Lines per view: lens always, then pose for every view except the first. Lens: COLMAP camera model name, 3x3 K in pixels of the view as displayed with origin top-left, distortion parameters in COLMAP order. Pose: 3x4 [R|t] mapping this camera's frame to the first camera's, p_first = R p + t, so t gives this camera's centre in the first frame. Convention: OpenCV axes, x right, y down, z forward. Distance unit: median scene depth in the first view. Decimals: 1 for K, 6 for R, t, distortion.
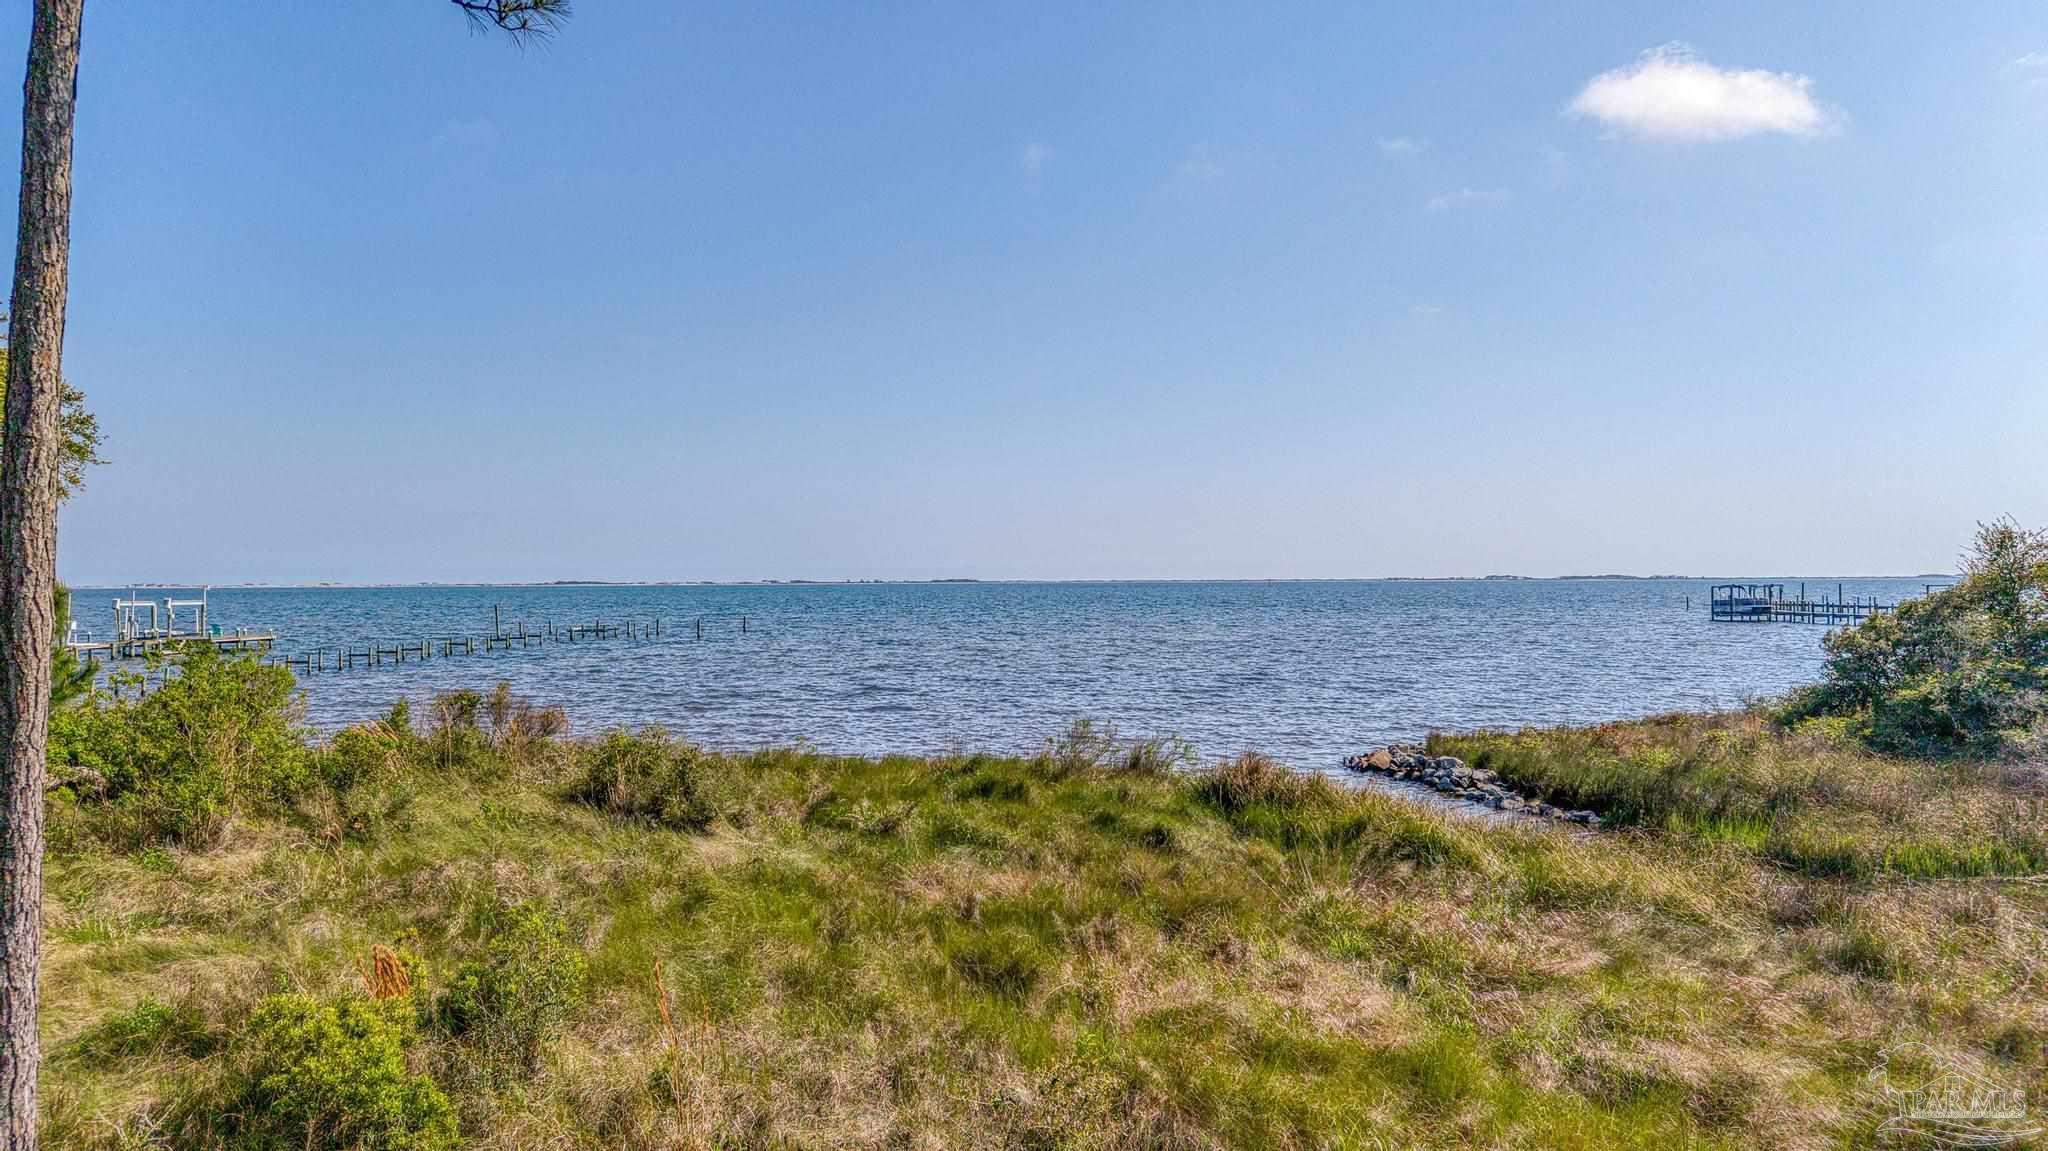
lens RADIAL K [[1378.5, 0, 1032.4], [0, 1378.5, 575.7], [0, 0, 1]] dist [0.031092, -0.029659]
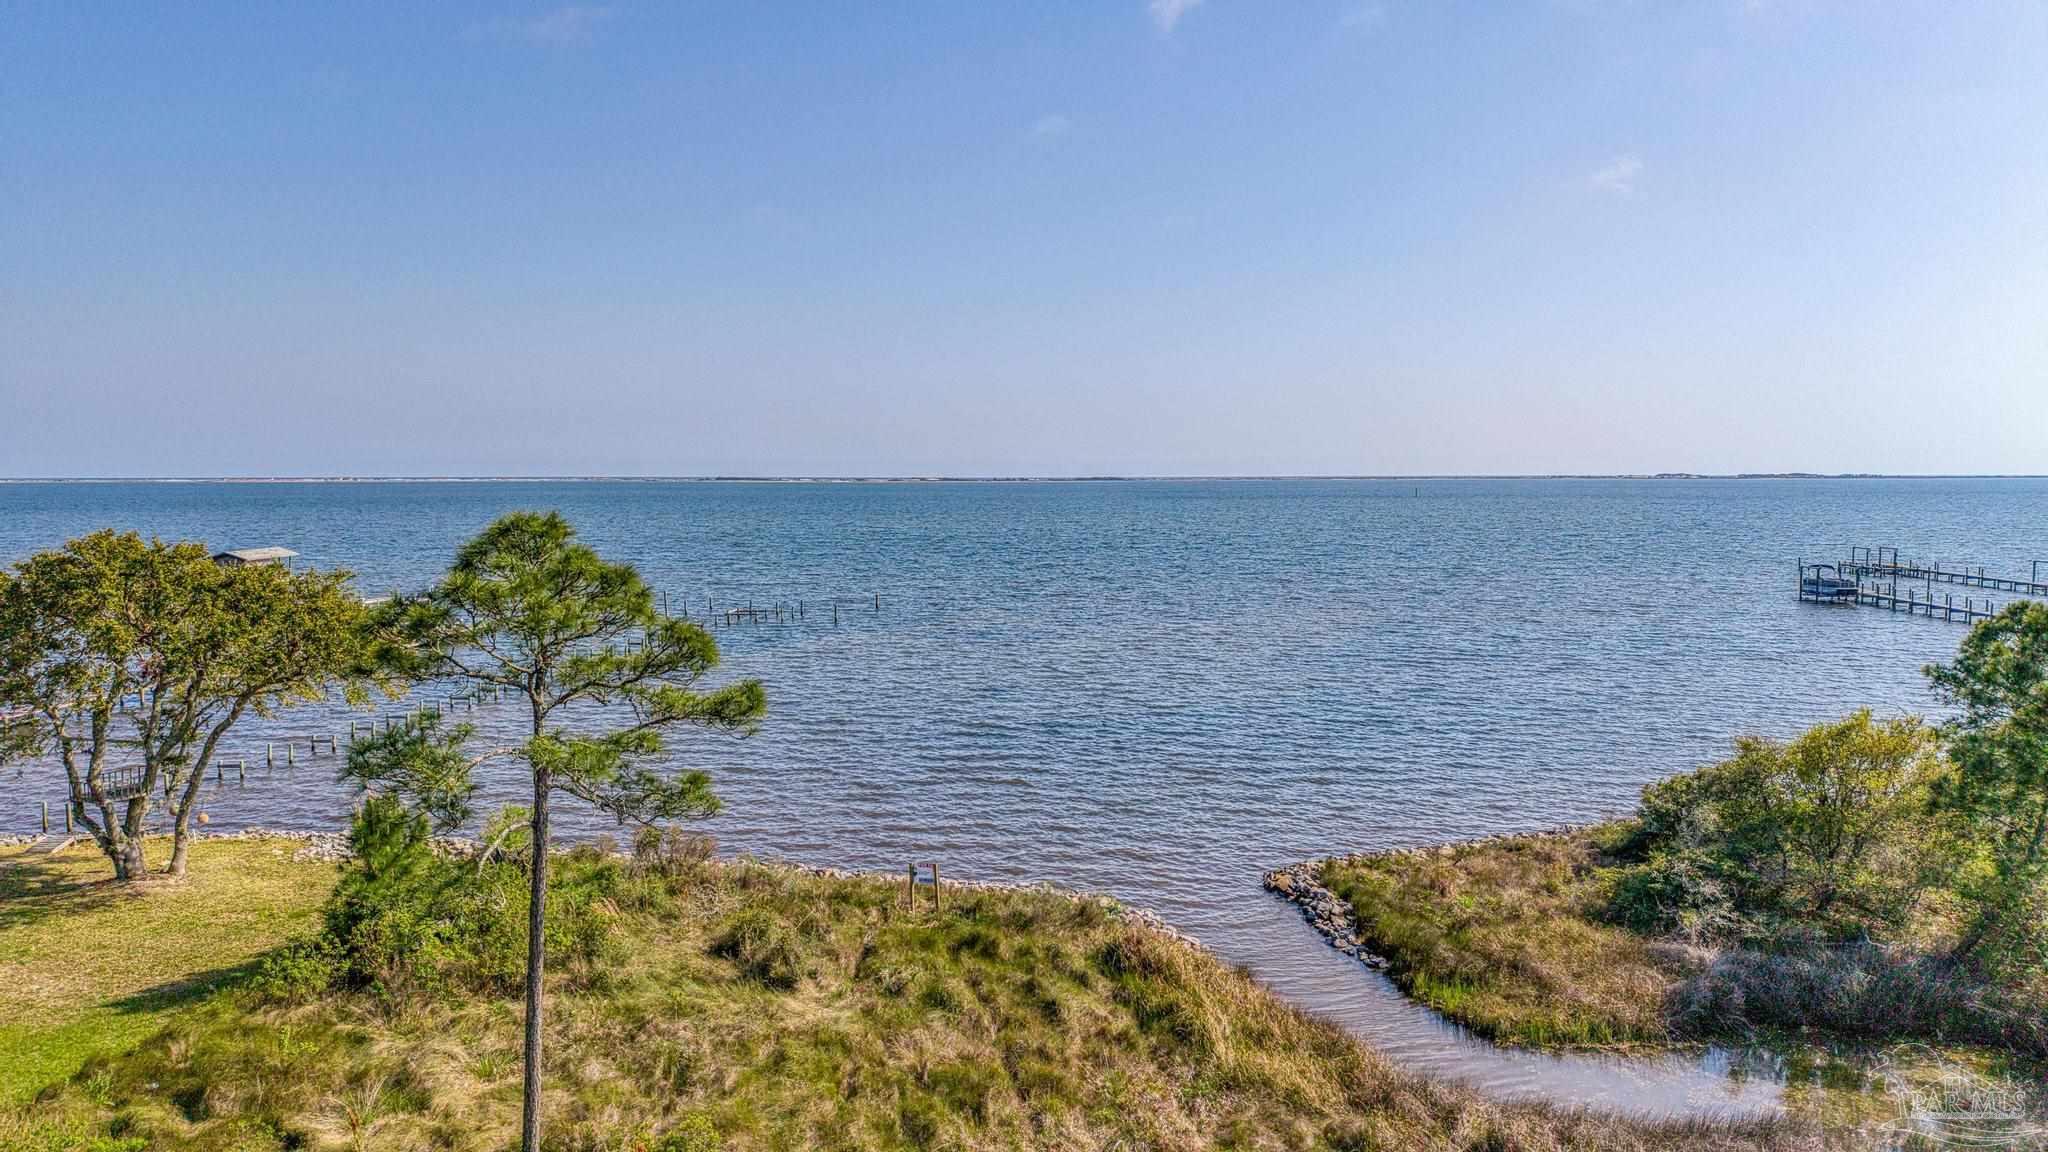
lens RADIAL K [[1378.5, 0, 1017.3], [0, 1378.5, 575.2], [0, 0, 1]] dist [0.031092, -0.029659]
pose [[0.993725, 0.008097, -0.111558, 0.221154], [-0.000177, 0.997489, 0.070825, -0.437205], [0.111851, -0.070361, 0.991231, -0.617137]]
